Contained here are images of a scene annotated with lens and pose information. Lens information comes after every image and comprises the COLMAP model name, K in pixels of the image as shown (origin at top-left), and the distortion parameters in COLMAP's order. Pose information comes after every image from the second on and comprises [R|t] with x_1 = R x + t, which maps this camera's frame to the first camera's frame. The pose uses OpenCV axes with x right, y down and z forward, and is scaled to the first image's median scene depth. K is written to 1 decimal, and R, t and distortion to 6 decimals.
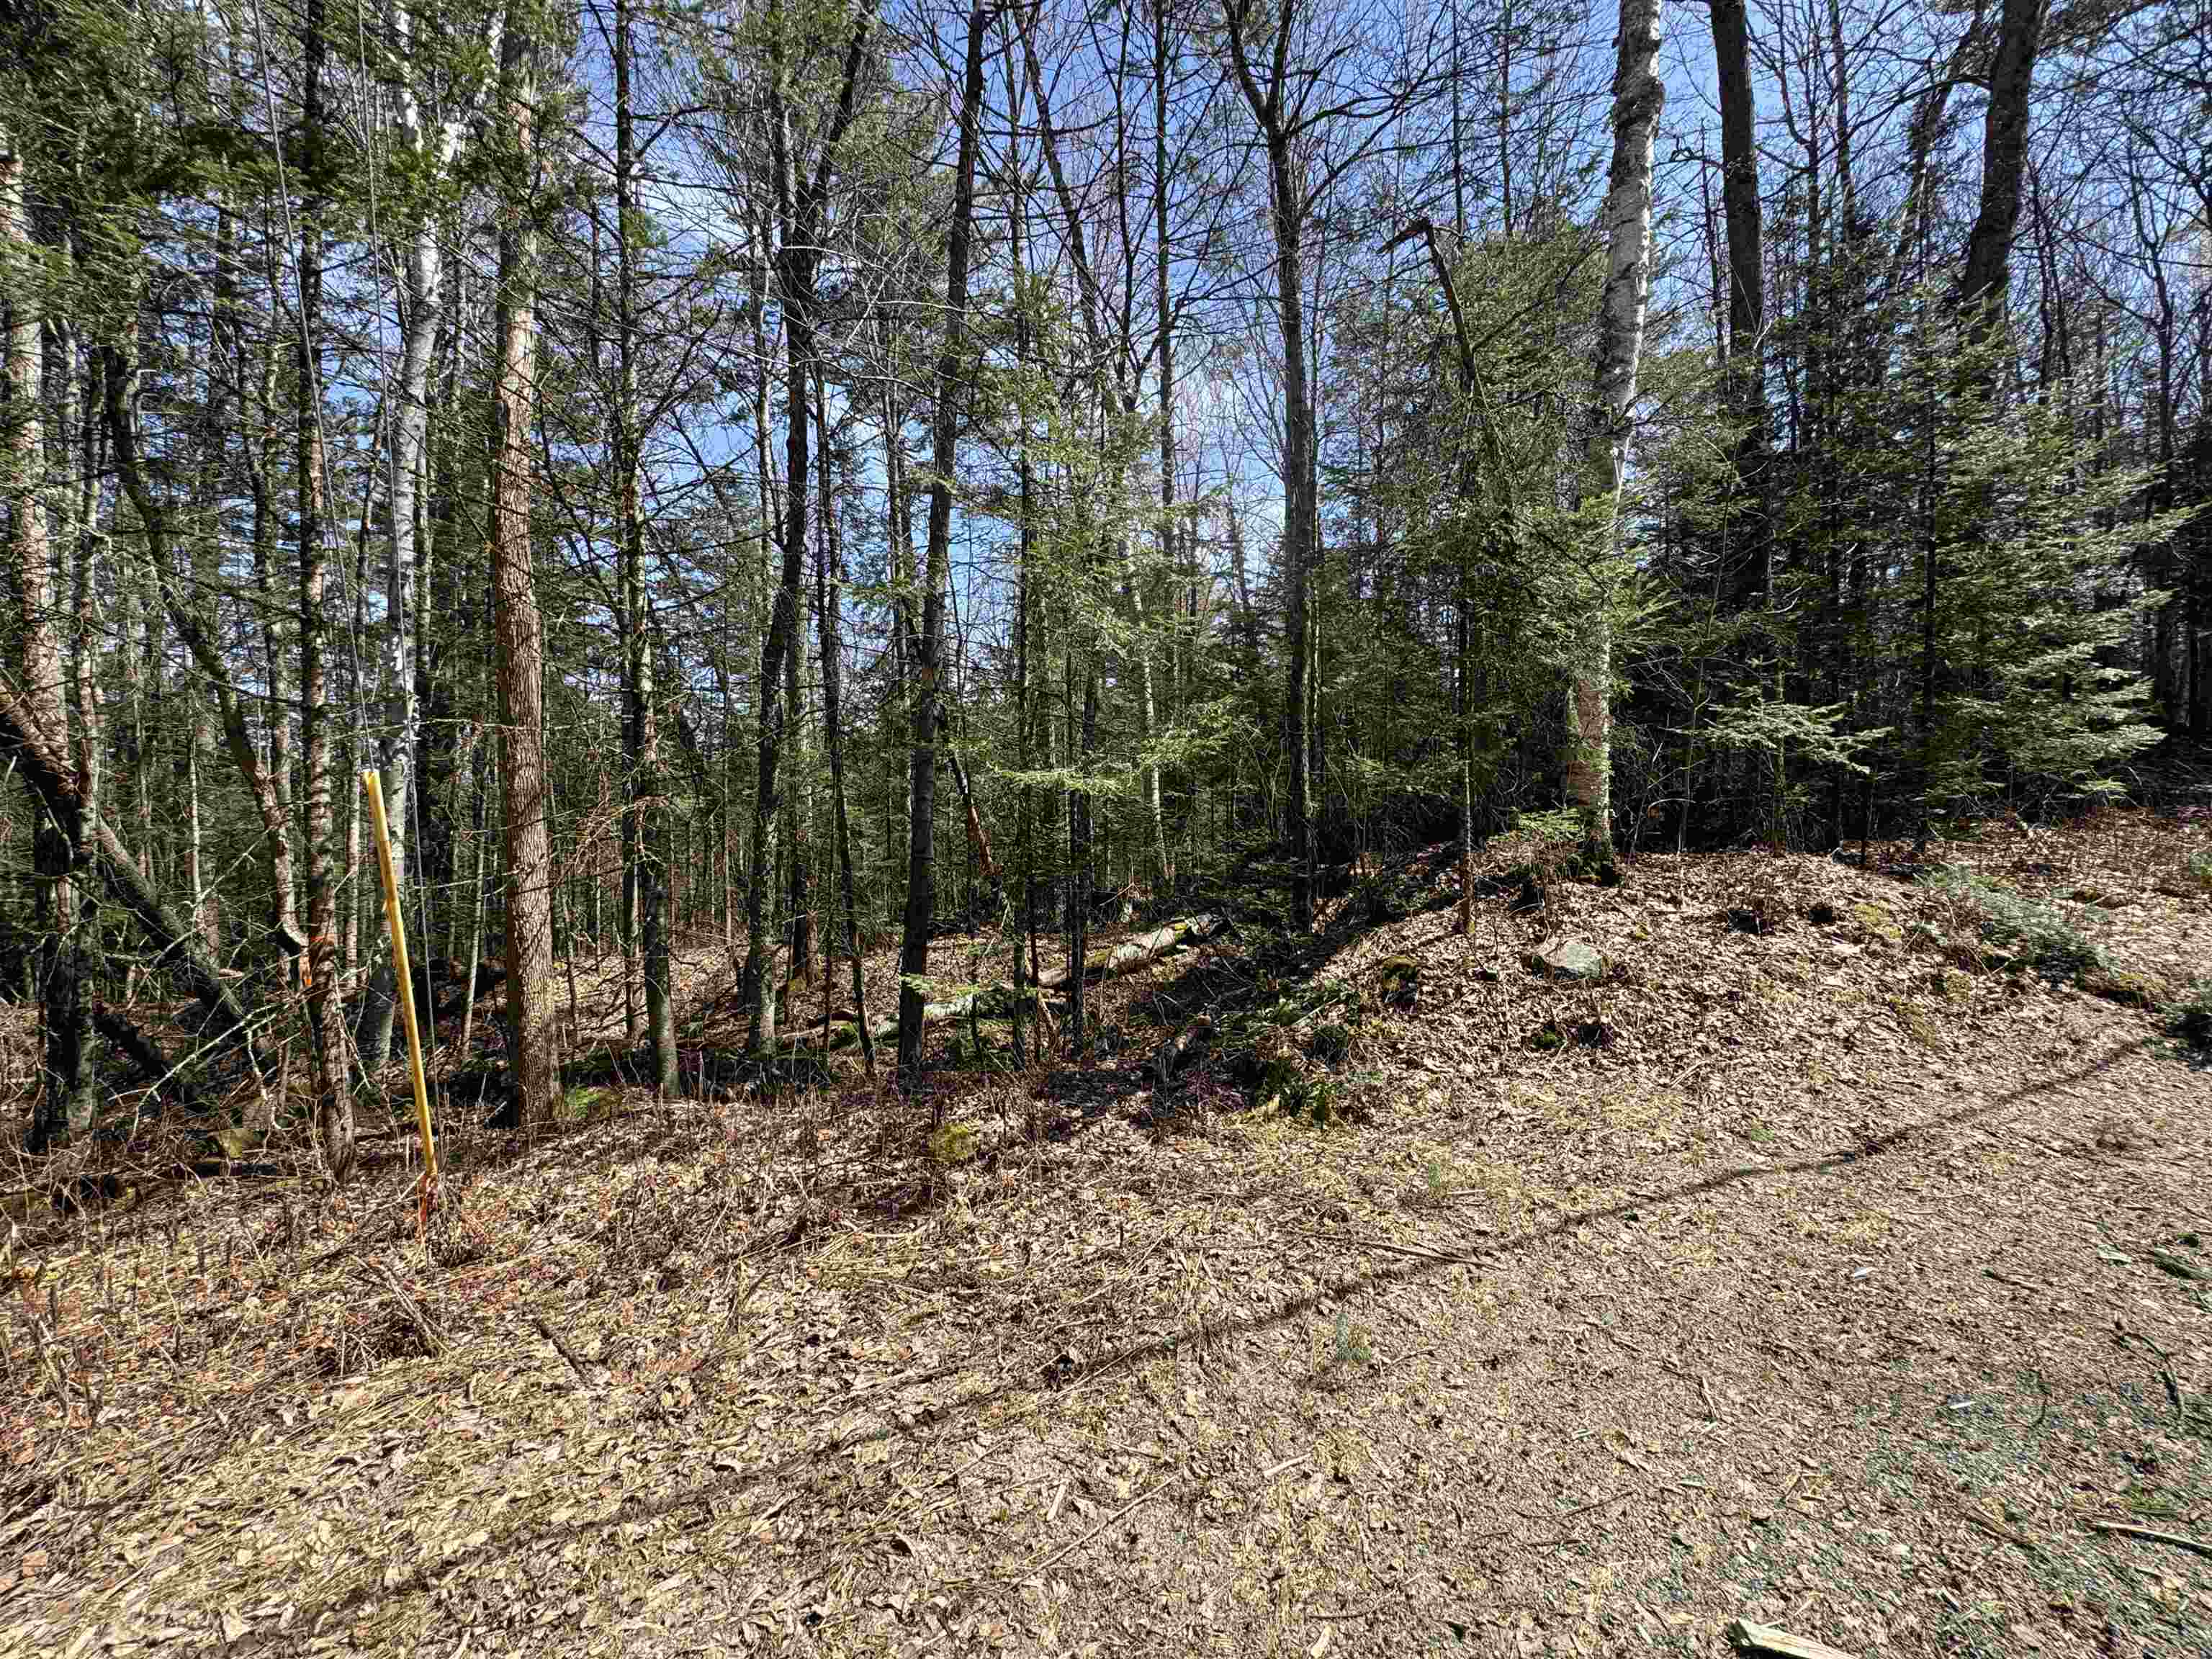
lens RADIAL K [[887.4, 0, 1108.8], [0, 887.4, 822.0], [0, 0, 1]] dist [0.000562, 0.000055]
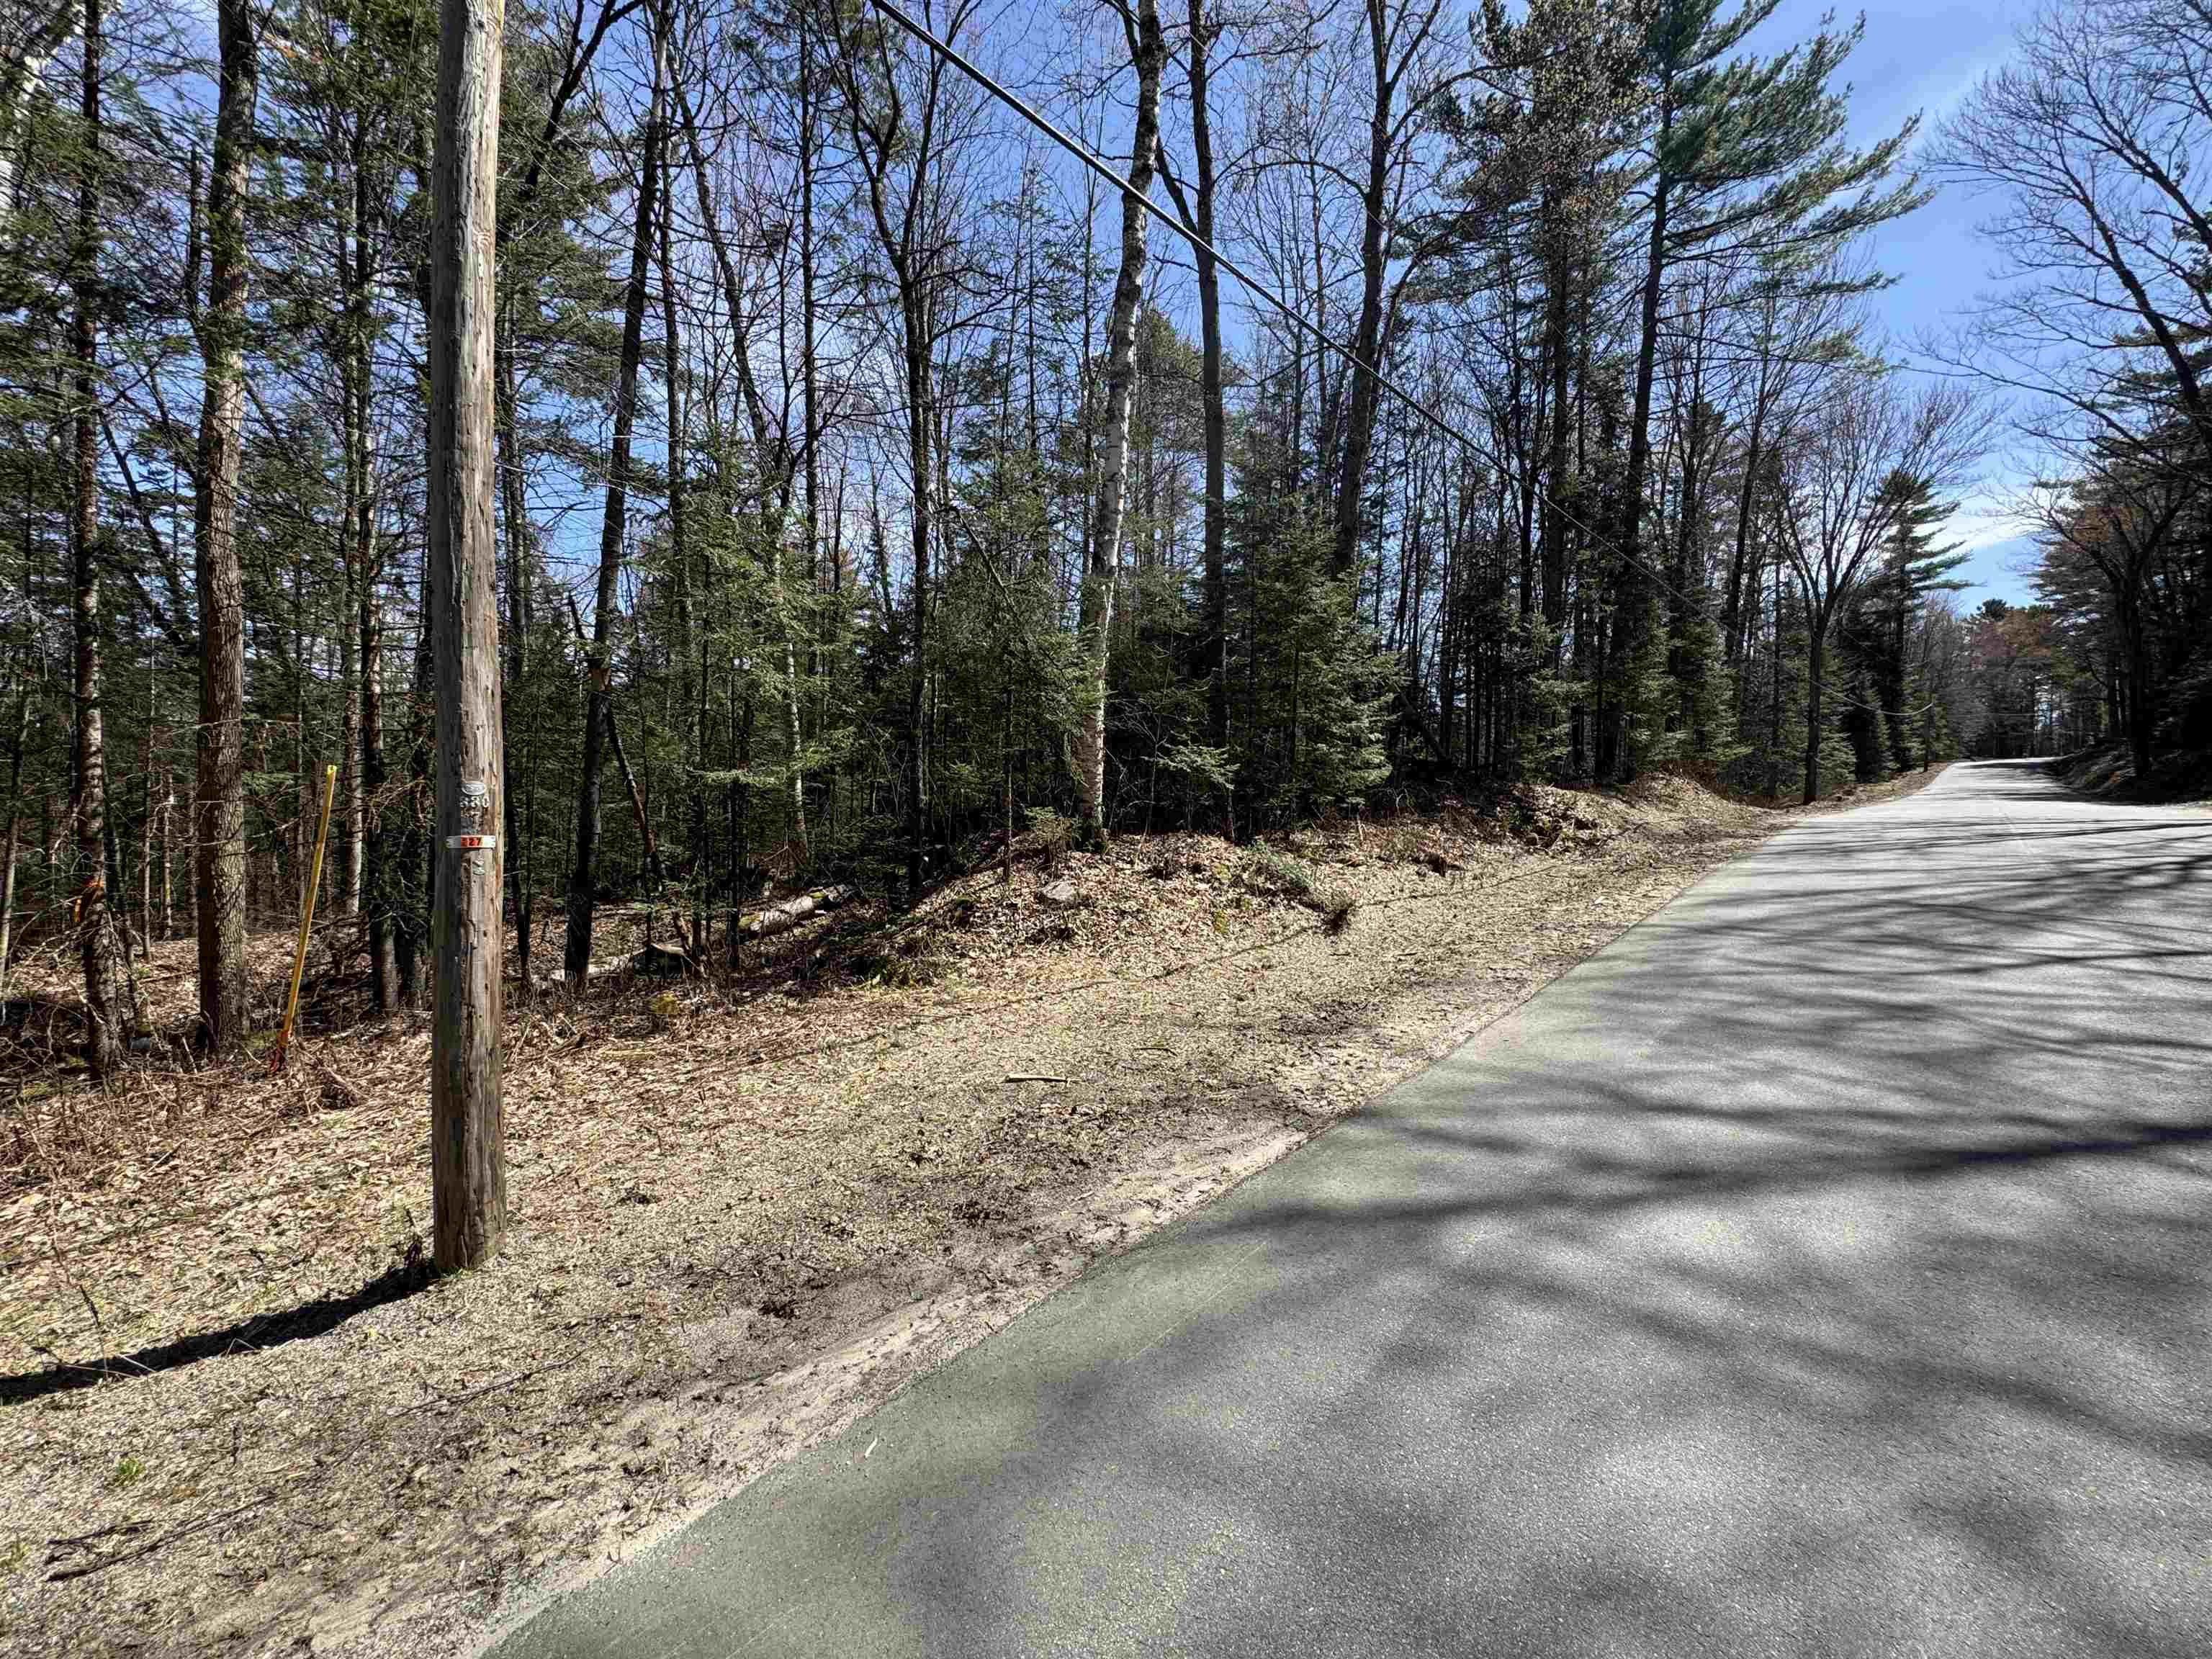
lens RADIAL K [[887.4, 0, 1108.8], [0, 887.4, 822.0], [0, 0, 1]] dist [0.000562, 0.000055]
pose [[0.922695, 0.017671, 0.385125, -0.048278], [-0.022335, 0.999721, 0.007639, 0.001724], [-0.384883, -0.015650, 0.922833, -0.589340]]
